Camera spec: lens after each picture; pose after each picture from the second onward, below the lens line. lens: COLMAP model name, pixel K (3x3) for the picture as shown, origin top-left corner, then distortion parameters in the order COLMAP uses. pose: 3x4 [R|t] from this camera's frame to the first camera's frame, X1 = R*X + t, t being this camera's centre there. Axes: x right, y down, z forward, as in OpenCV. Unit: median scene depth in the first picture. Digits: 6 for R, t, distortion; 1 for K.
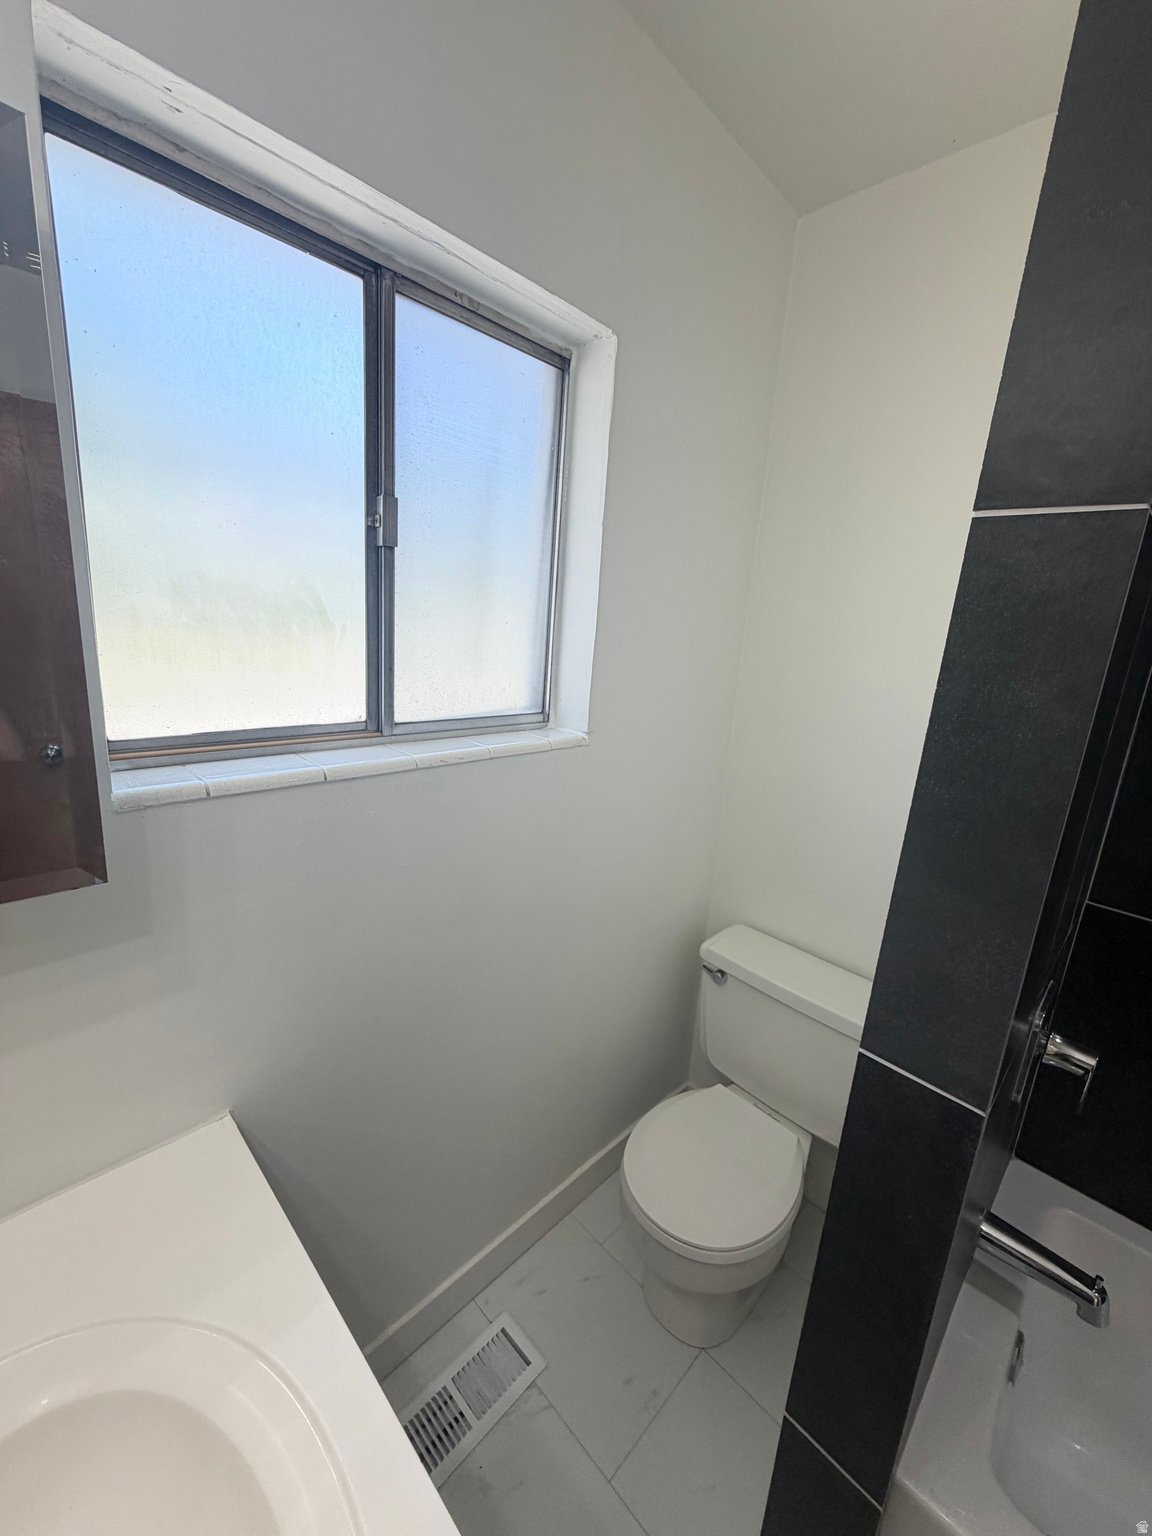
lens RADIAL K [[613.9, 0, 573.5], [0, 613.9, 760.6], [0, 0, 1]] dist [0.000149, 0.000506]
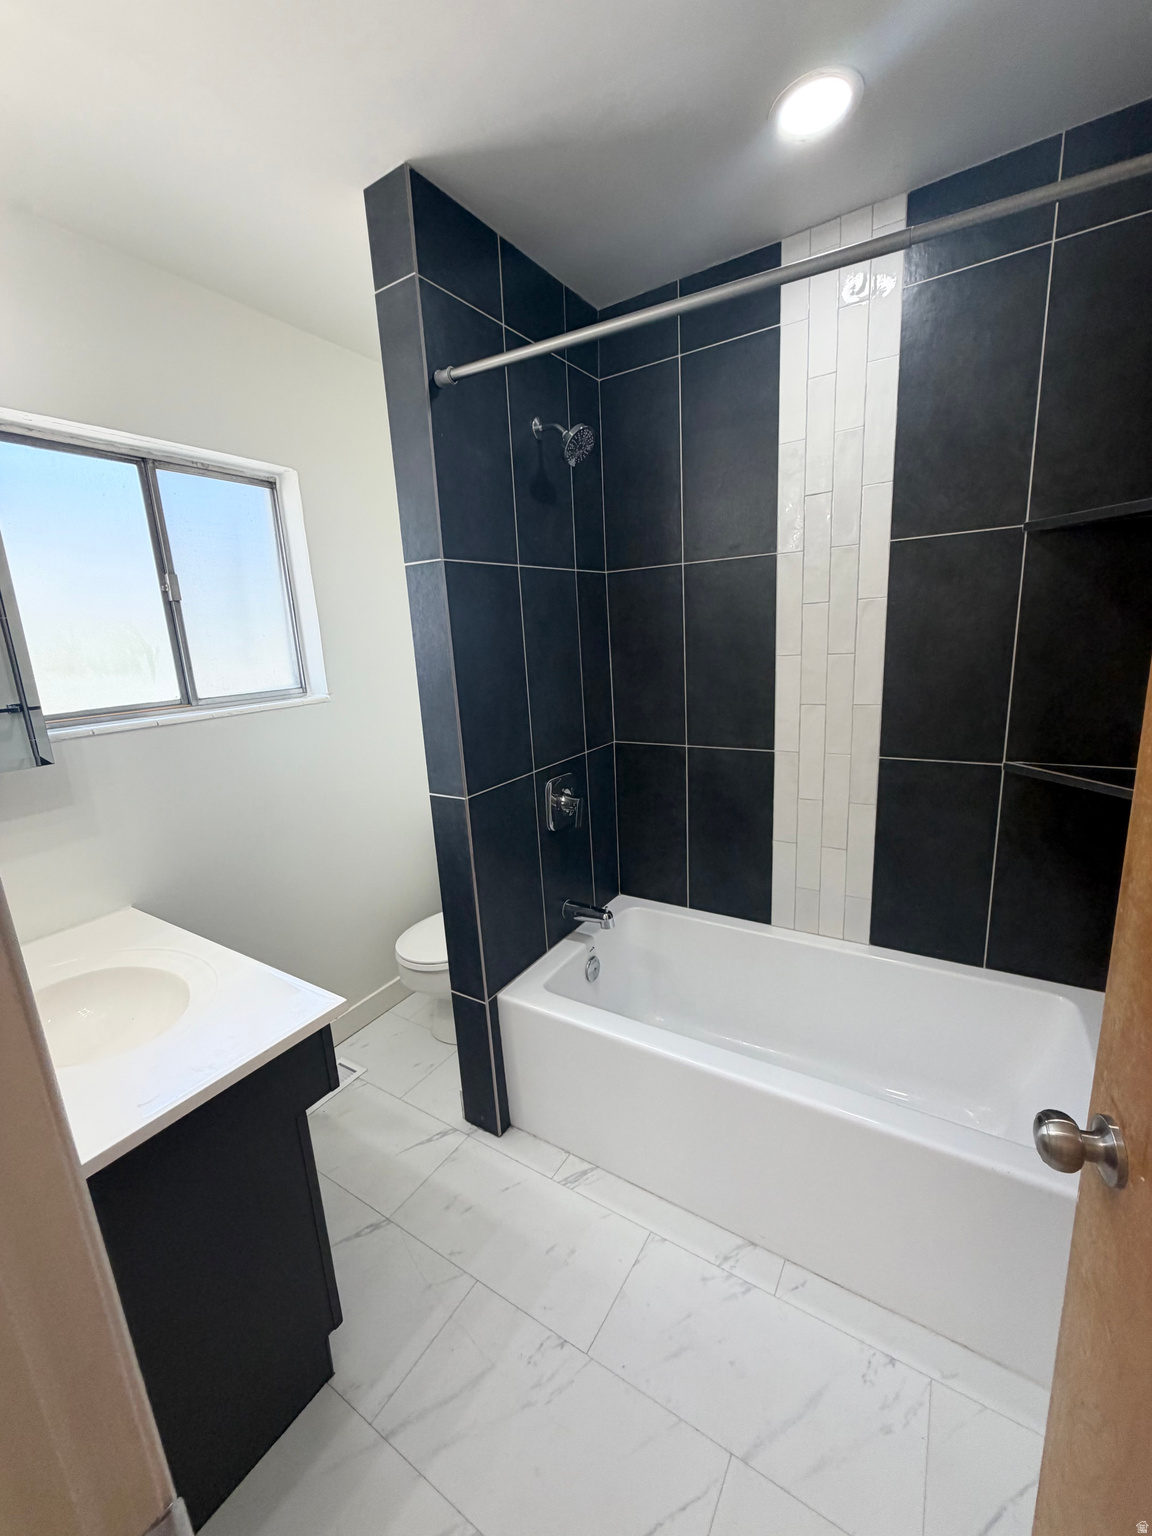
lens RADIAL K [[613.9, 0, 573.5], [0, 613.9, 760.6], [0, 0, 1]] dist [0.000149, 0.000506]
pose [[0.970450, -0.166656, 0.174505, 0.430630], [0.170738, 0.985279, -0.008540, 0.324634], [-0.170513, 0.038082, 0.984619, -0.944300]]
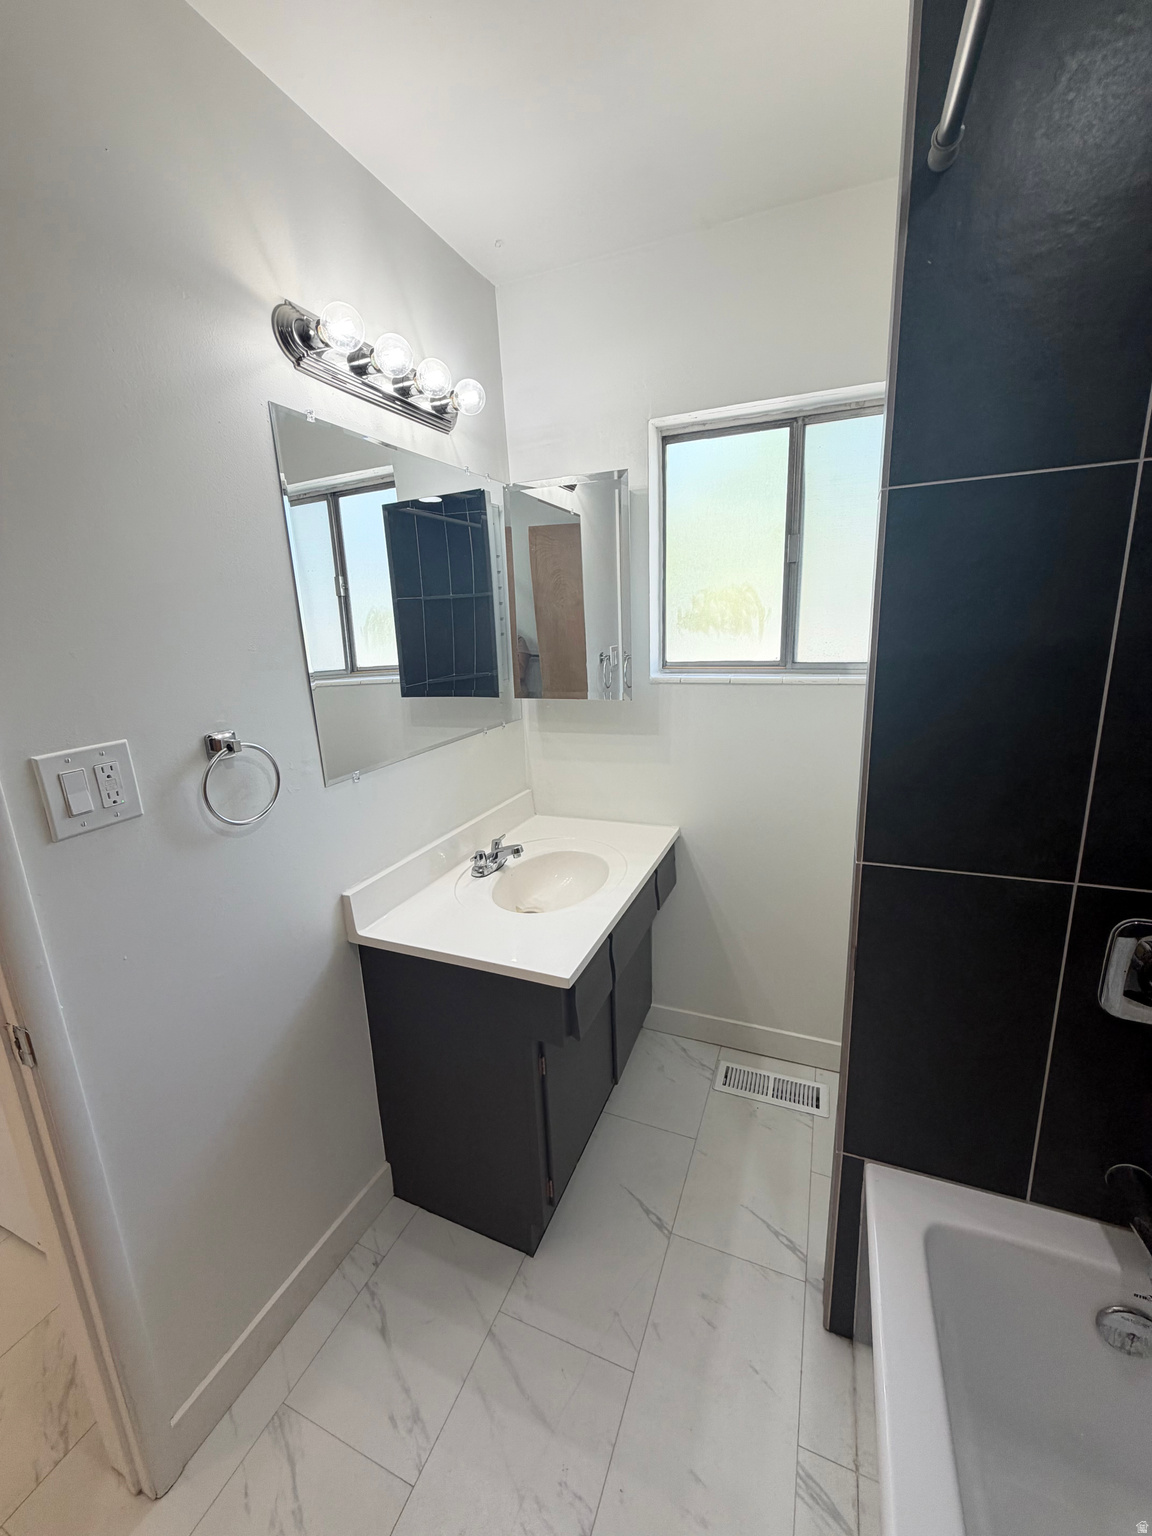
lens RADIAL K [[613.9, 0, 573.5], [0, 613.9, 760.6], [0, 0, 1]] dist [0.000149, 0.000506]
pose [[0.364539, 0.122315, -0.923120, 1.164761], [-0.153437, 0.985675, 0.070012, 0.196466], [0.918460, 0.116119, 0.378085, -0.209634]]
